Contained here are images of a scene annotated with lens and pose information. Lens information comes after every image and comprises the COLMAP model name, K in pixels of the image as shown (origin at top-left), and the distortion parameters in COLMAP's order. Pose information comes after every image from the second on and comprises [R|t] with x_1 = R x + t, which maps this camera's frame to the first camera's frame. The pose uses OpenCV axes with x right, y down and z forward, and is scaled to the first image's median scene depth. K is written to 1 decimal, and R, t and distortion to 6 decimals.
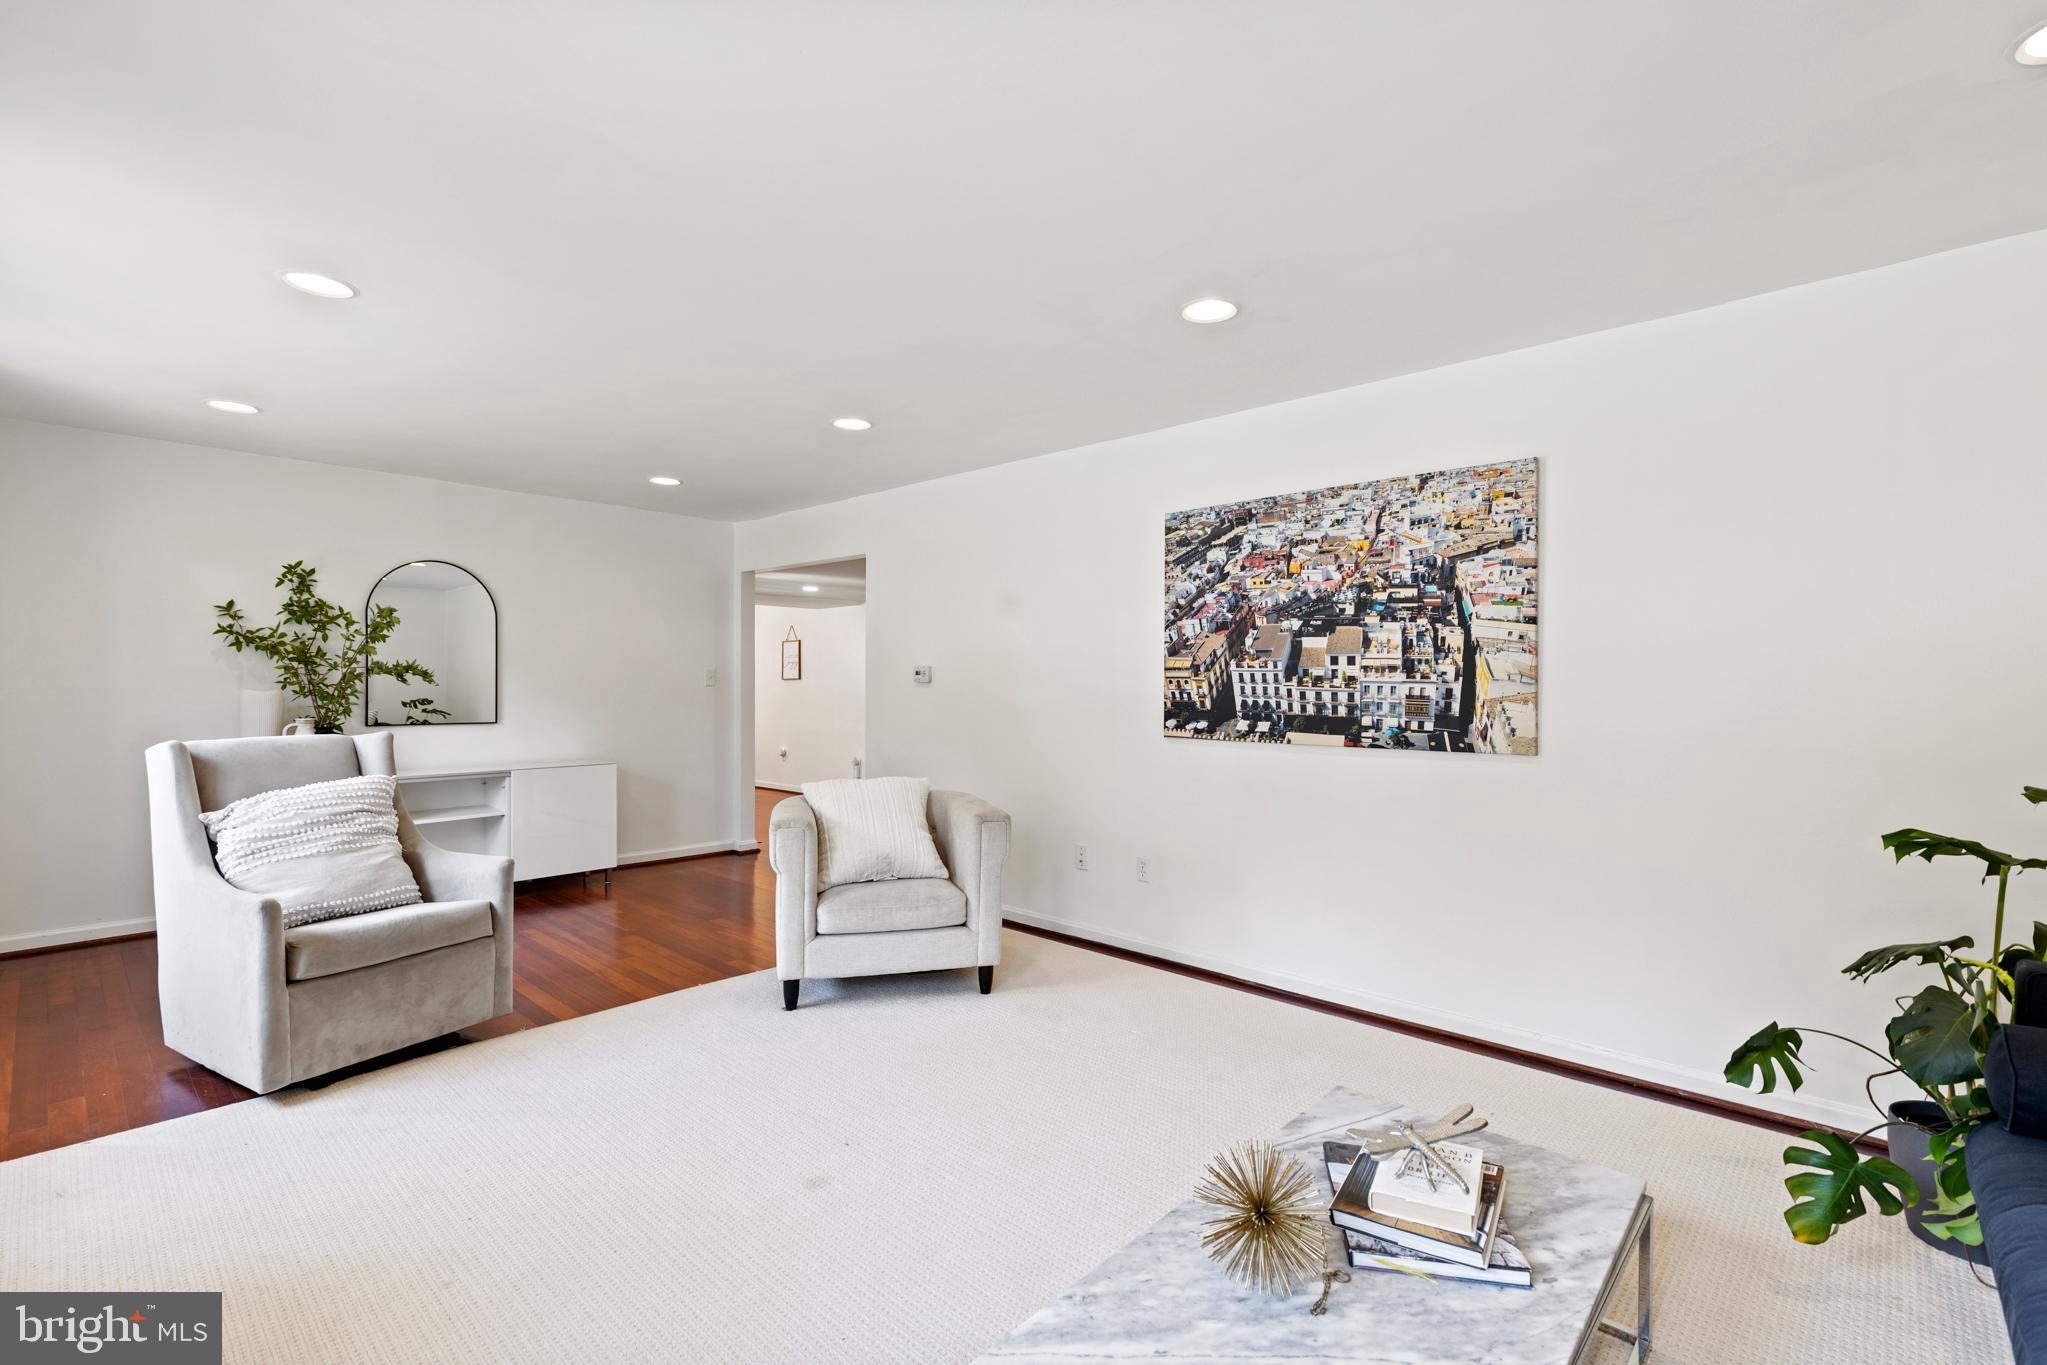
lens RADIAL K [[924.0, 0, 1026.9], [0, 924.0, 684.2], [0, 0, 1]] dist [0.001468, 0.000263]
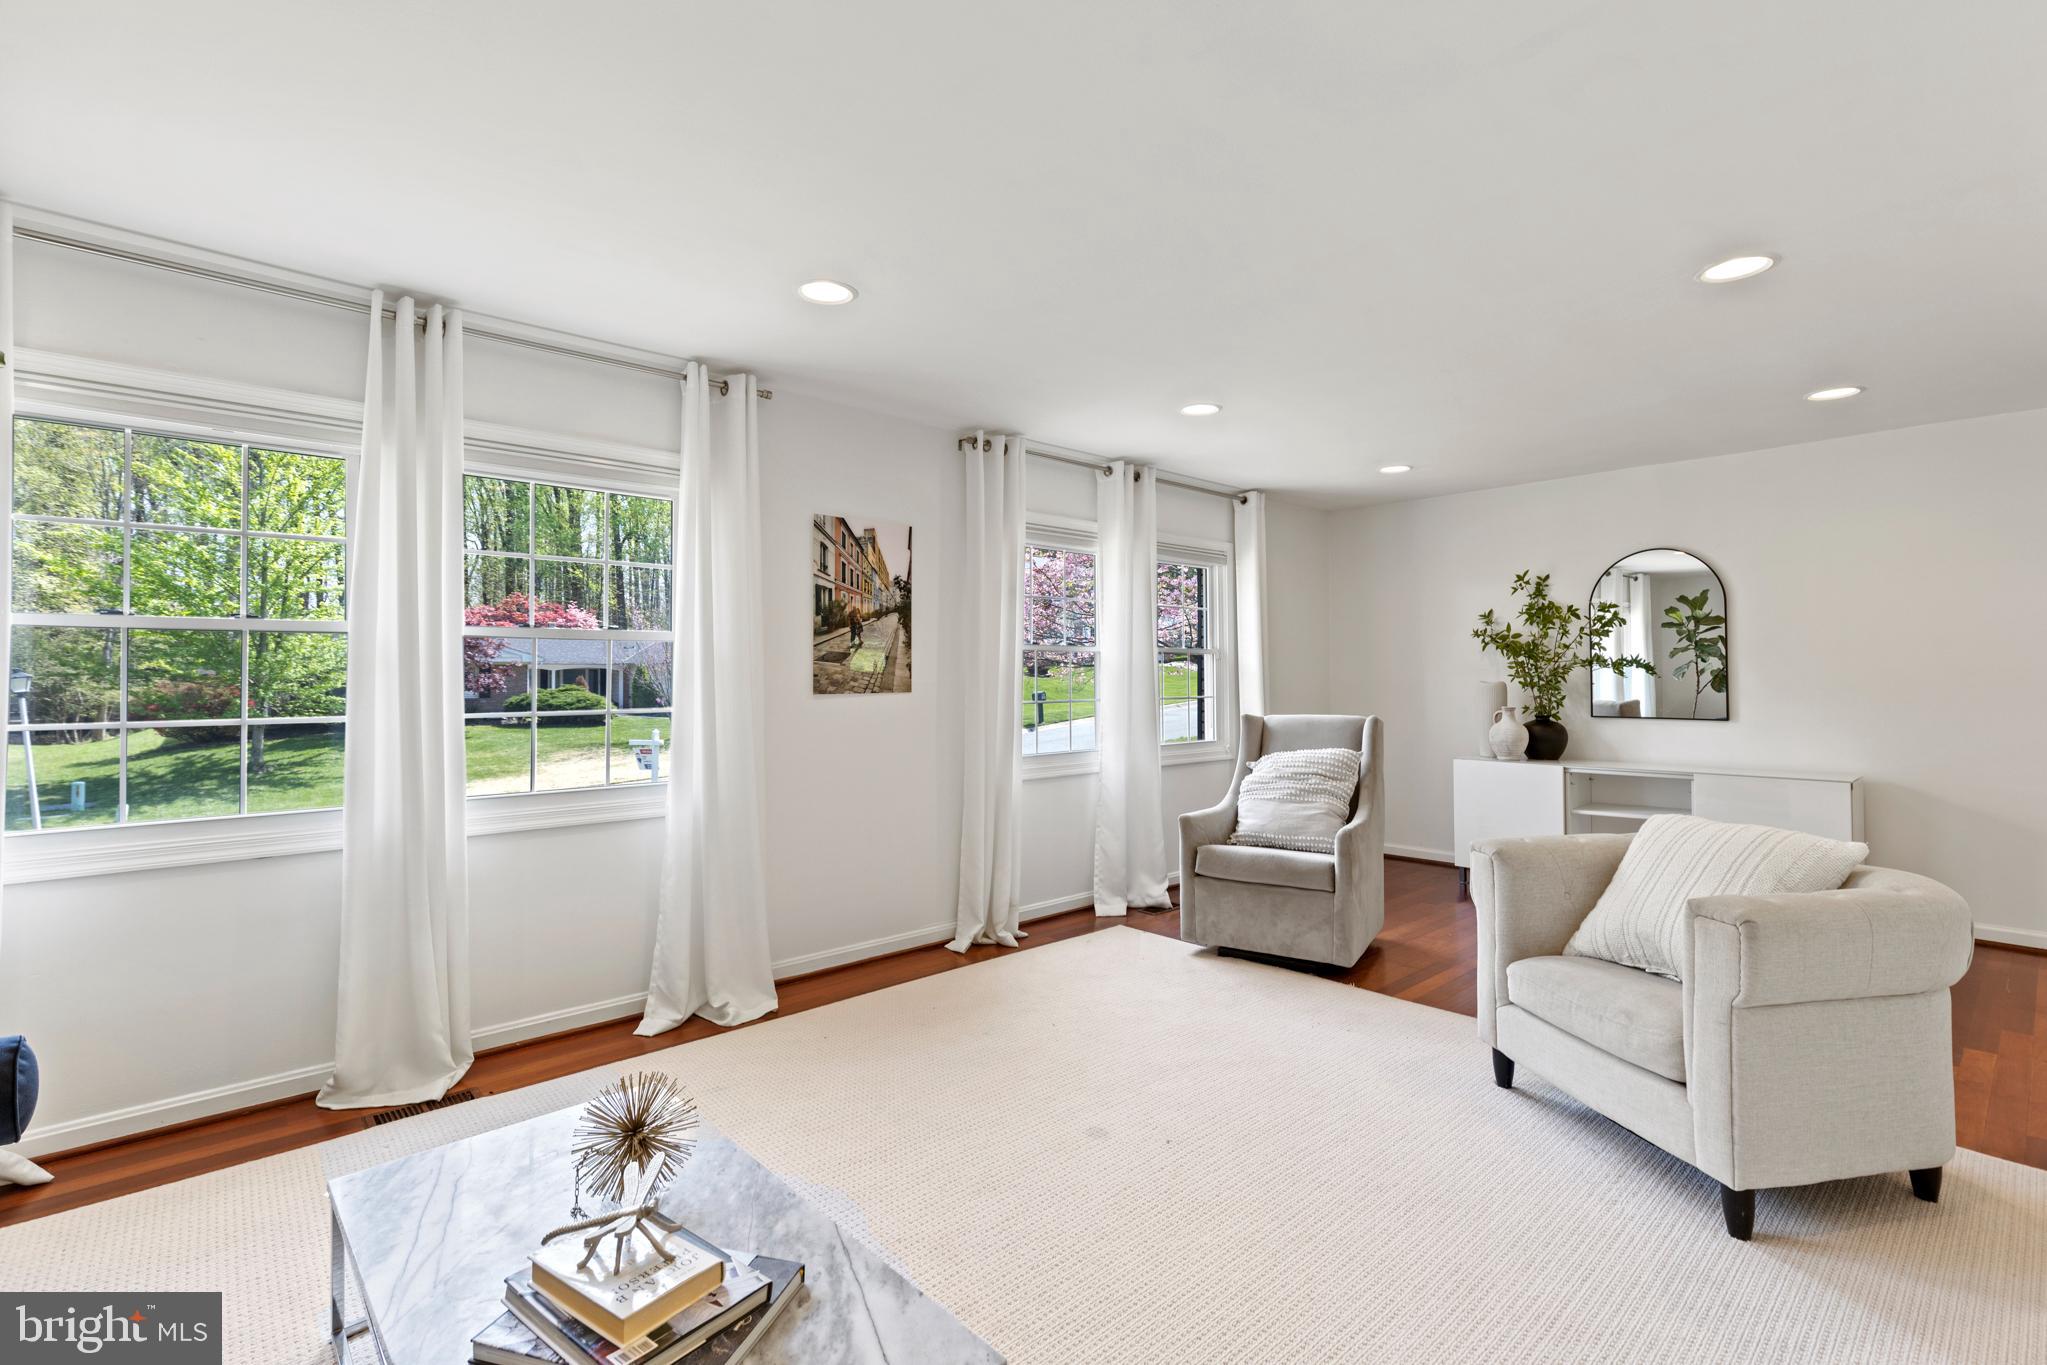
lens RADIAL K [[924.0, 0, 1026.9], [0, 924.0, 684.2], [0, 0, 1]] dist [0.001468, 0.000263]
pose [[-0.076922, 0.004490, -0.997027, 0.410851], [-0.001779, 0.999988, 0.004641, 0.004150], [0.997036, 0.002130, -0.076913, 0.477520]]
